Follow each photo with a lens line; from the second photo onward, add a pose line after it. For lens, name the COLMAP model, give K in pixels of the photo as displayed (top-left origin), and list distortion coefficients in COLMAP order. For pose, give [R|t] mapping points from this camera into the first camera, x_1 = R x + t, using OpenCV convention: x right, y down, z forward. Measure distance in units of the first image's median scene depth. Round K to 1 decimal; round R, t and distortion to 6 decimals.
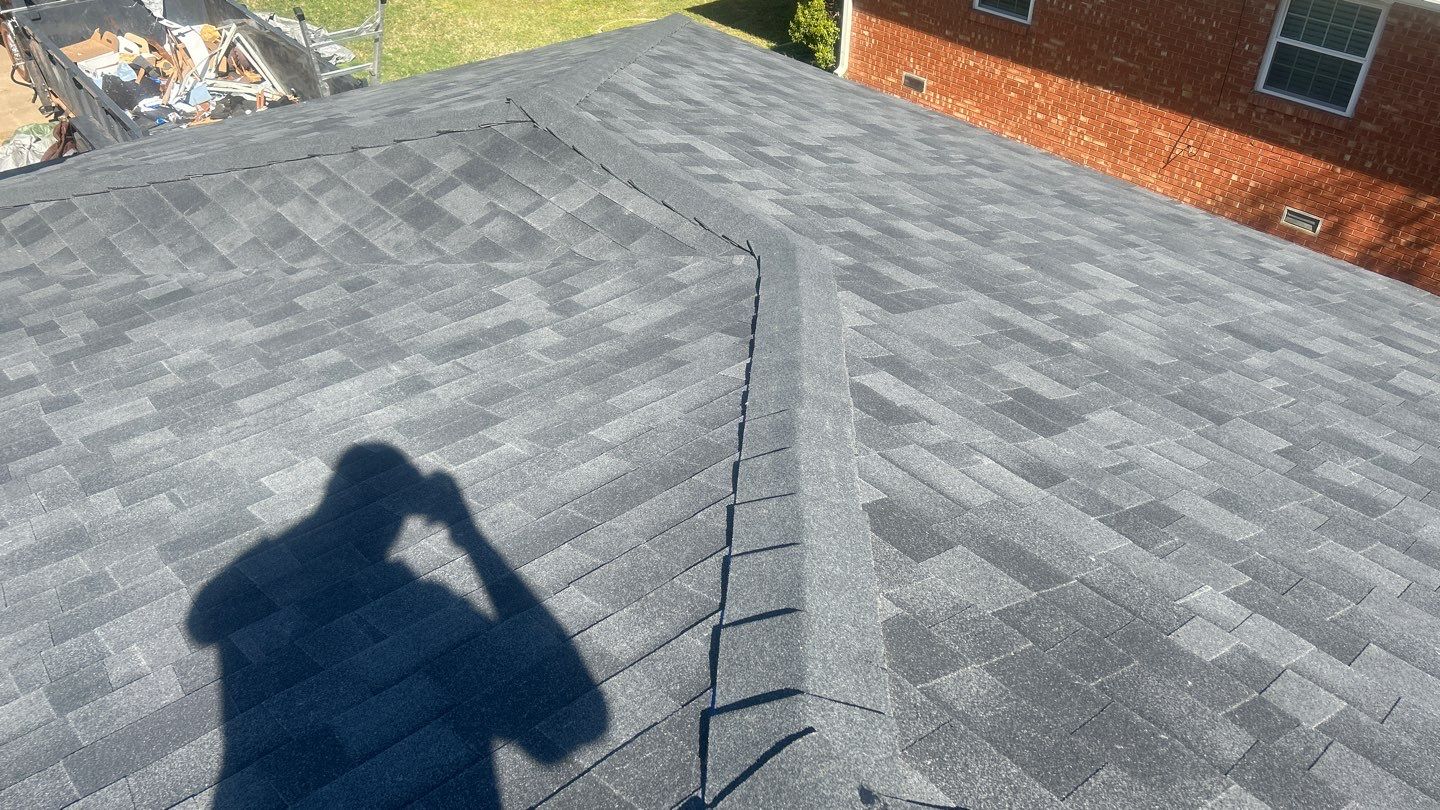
lens RADIAL K [[1060.6, 0, 720.0], [0, 1060.6, 405.0], [0, 0, 1]] dist [0.060201, -0.106288]
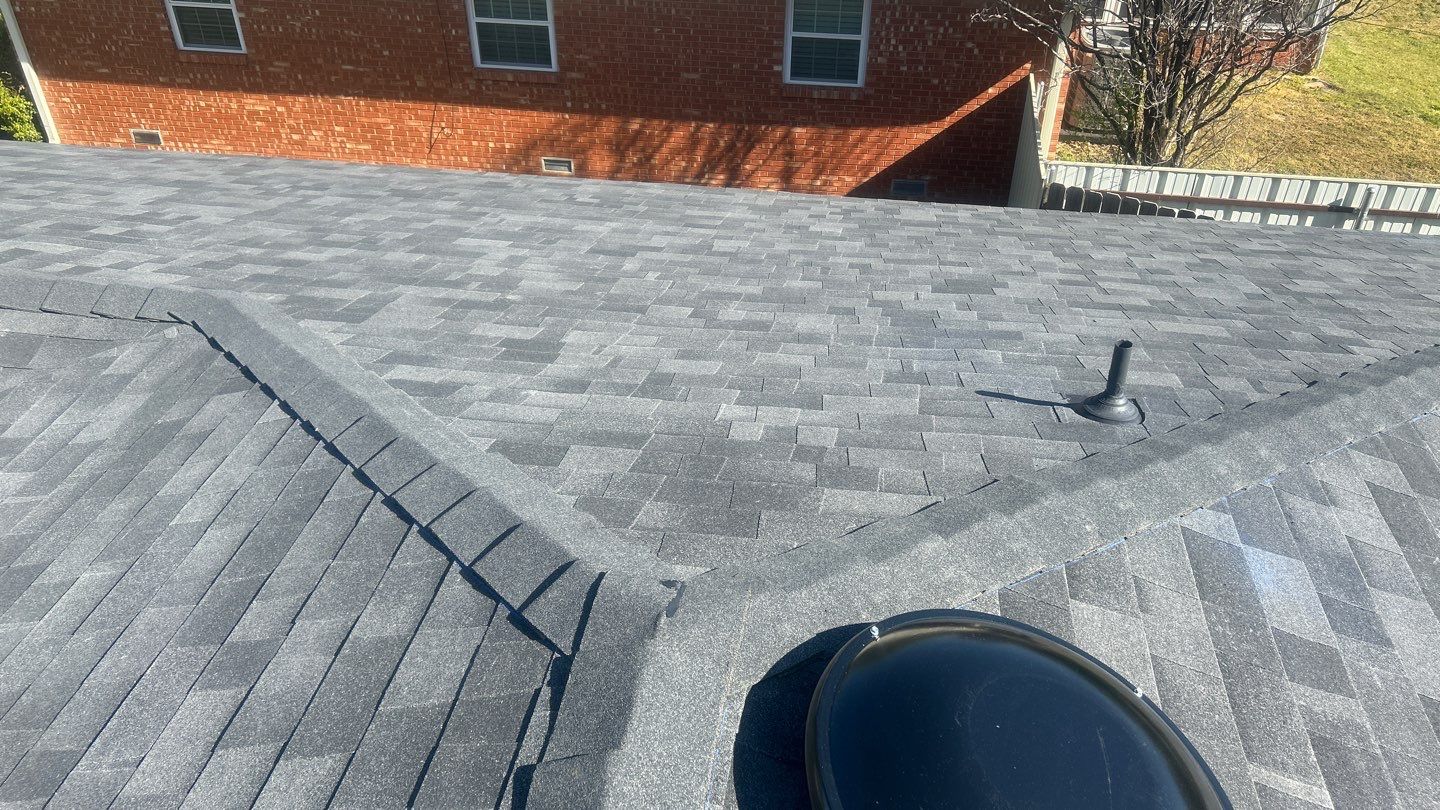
lens RADIAL K [[1075.3, 0, 720.0], [0, 1075.3, 405.0], [0, 0, 1]] dist [0.003362, -0.034389]
pose [[0.742695, -0.382122, 0.549897, -0.114448], [0.387568, 0.914968, 0.112357, 0.005120], [-0.546073, 0.129675, 0.827641, -0.051767]]
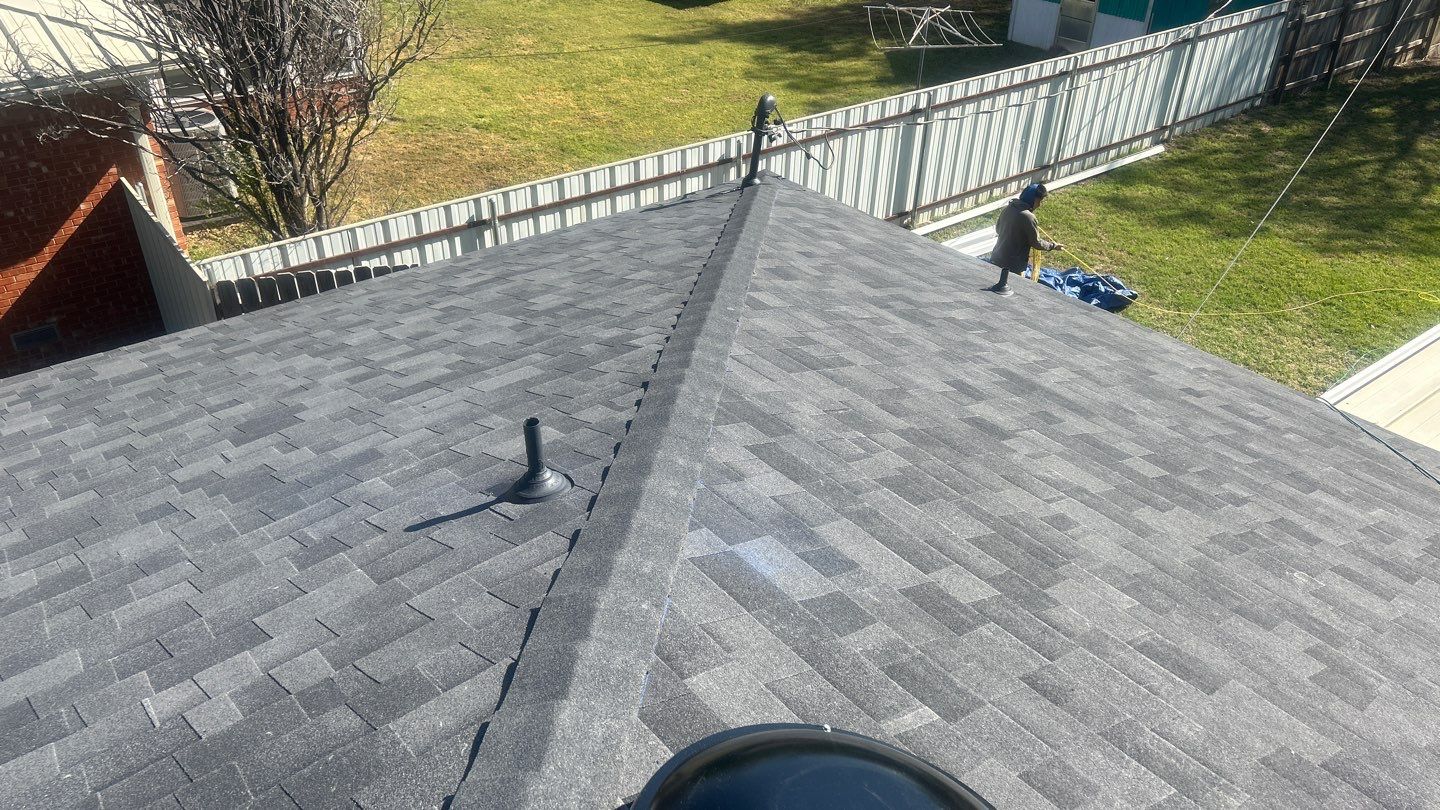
lens RADIAL K [[1060.6, 0, 720.0], [0, 1060.6, 405.0], [0, 0, 1]] dist [0.060201, -0.106288]
pose [[-0.015686, -0.523342, 0.851978, -0.108469], [0.560015, 0.701298, 0.441094, -0.066634], [-0.828334, 0.484040, 0.282079, 0.039261]]
